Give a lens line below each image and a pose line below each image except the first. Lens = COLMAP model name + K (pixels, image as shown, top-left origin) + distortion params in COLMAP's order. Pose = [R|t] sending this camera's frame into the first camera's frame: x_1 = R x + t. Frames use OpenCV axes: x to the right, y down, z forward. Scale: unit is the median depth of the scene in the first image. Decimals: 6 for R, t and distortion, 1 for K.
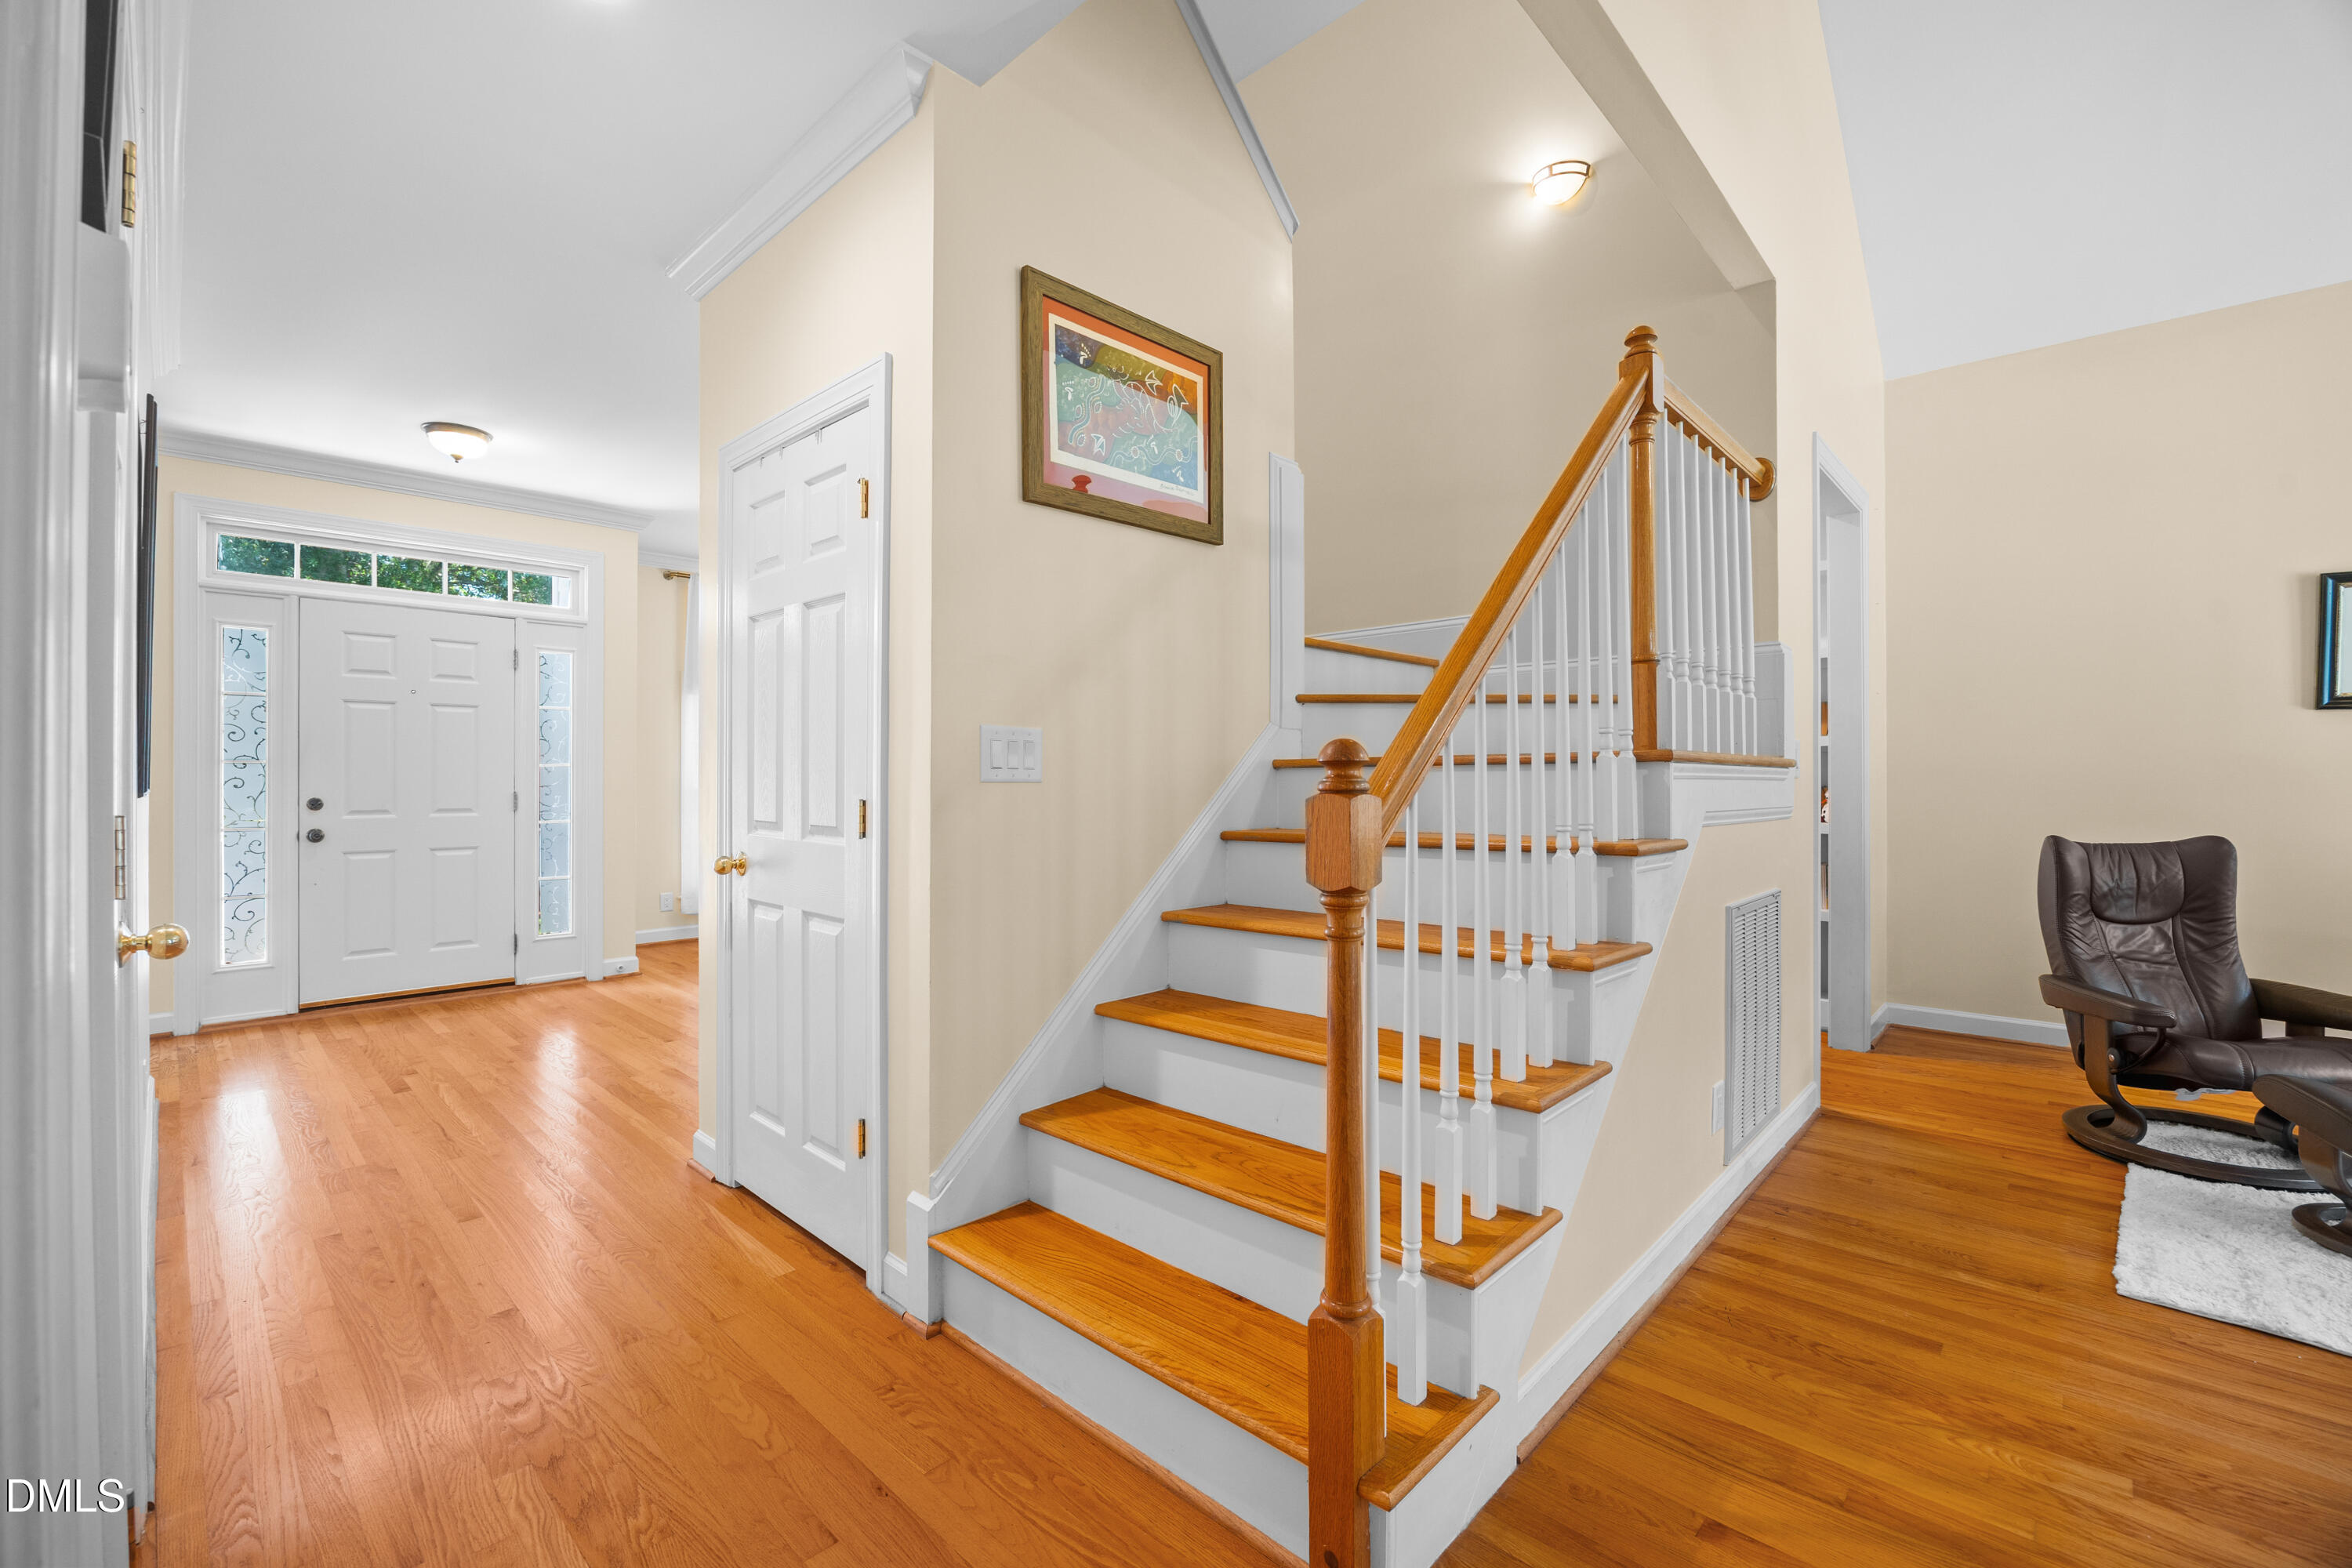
lens RADIAL K [[985.1, 0, 1181.1], [0, 985.1, 776.8], [0, 0, 1]] dist [-0.011943, 0.000091]
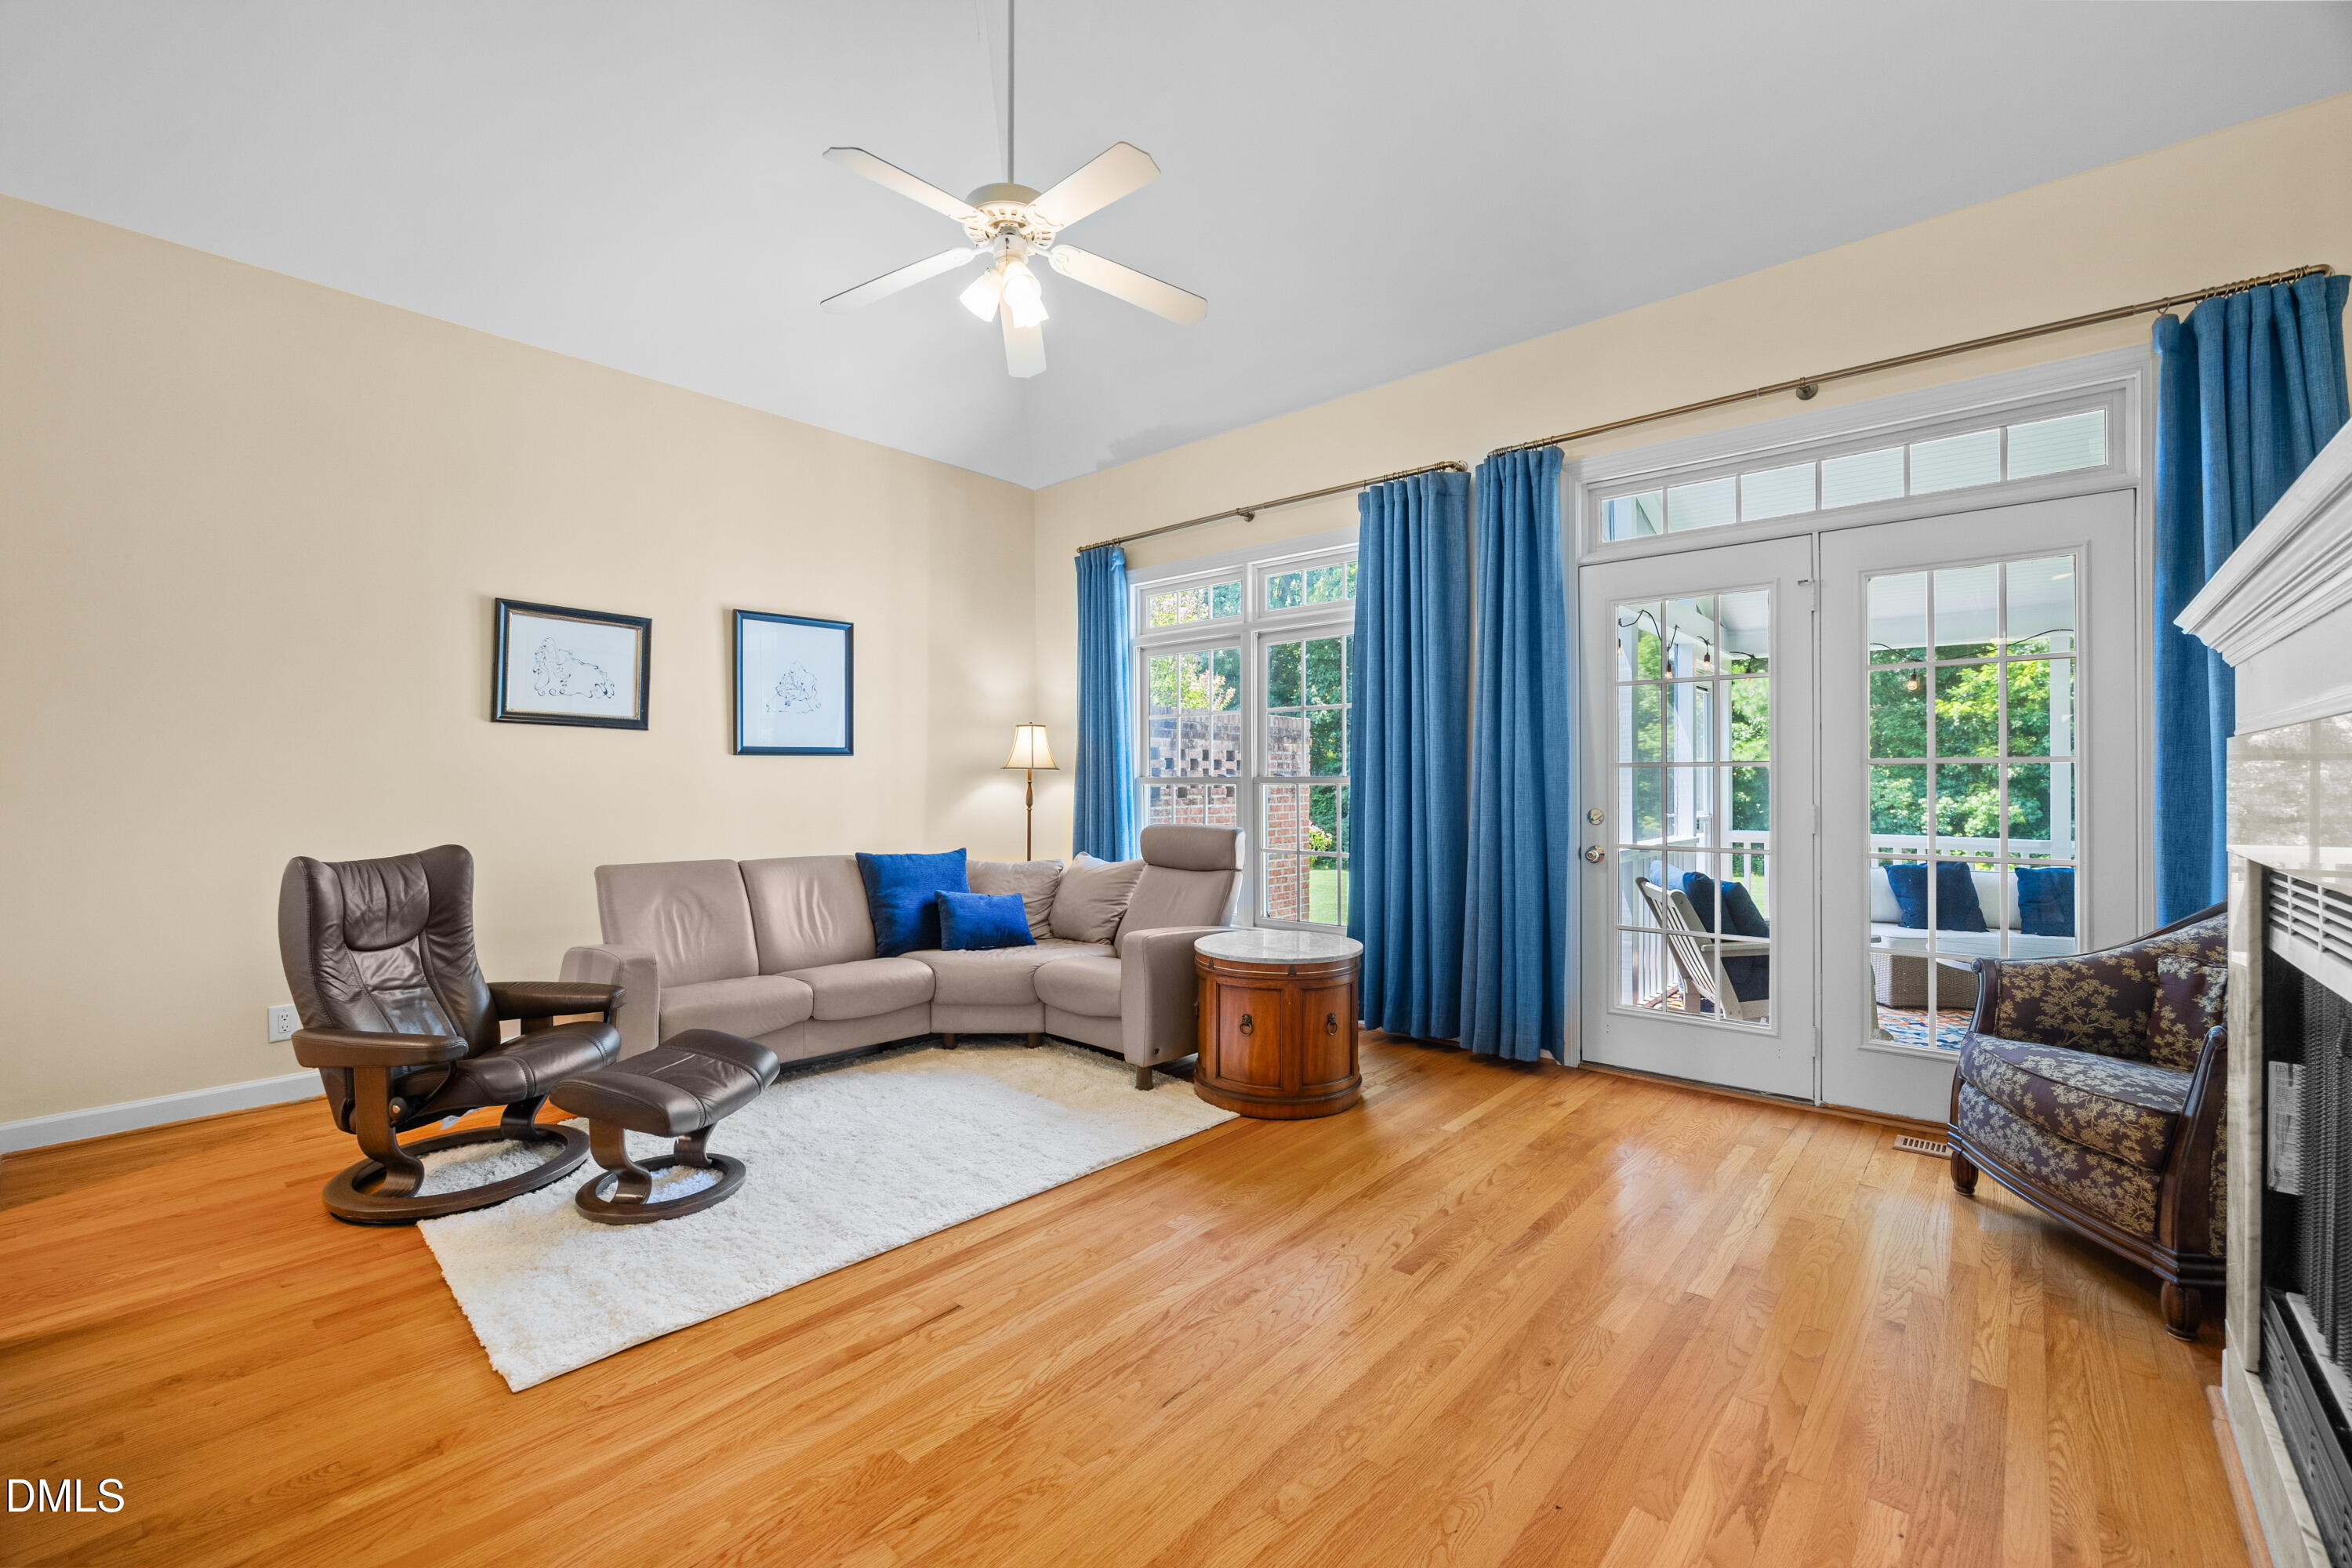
lens RADIAL K [[968.7, 0, 1176.0], [0, 968.7, 784.0], [0, 0, 1]] dist [-0.017944, -0.000086]
pose [[-0.034788, 0.000205, 0.999395, 0.080942], [0.003696, 0.999993, -0.000076, 0.002820], [-0.999388, 0.003691, -0.034789, 0.318971]]
